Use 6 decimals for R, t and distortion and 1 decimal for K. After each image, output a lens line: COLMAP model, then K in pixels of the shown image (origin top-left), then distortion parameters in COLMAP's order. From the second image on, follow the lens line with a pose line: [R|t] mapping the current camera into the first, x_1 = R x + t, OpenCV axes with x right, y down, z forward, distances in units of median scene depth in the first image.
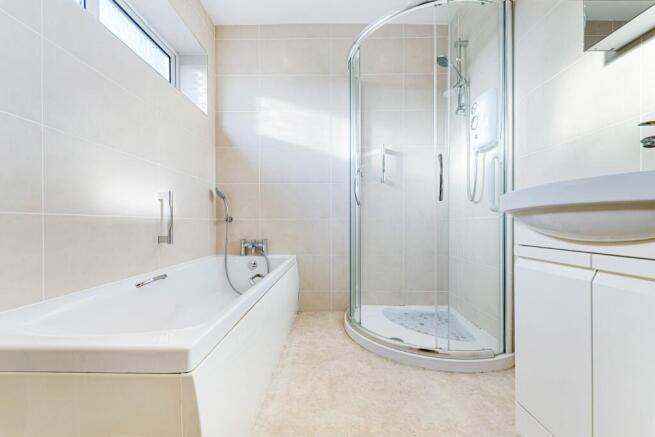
lens RADIAL K [[264.9, 0, 325.2], [0, 264.9, 219.2], [0, 0, 1]] dist [0.007349, -0.000146]
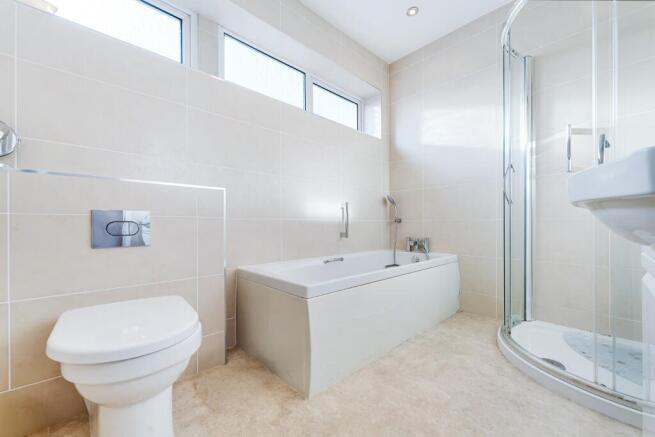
lens RADIAL K [[264.9, 0, 325.2], [0, 264.9, 219.2], [0, 0, 1]] dist [0.007349, -0.000146]
pose [[0.691471, -0.013819, -0.722272, 0.294105], [0.011762, 0.999900, -0.007871, -0.001104], [0.722308, -0.003053, 0.691565, -0.079040]]
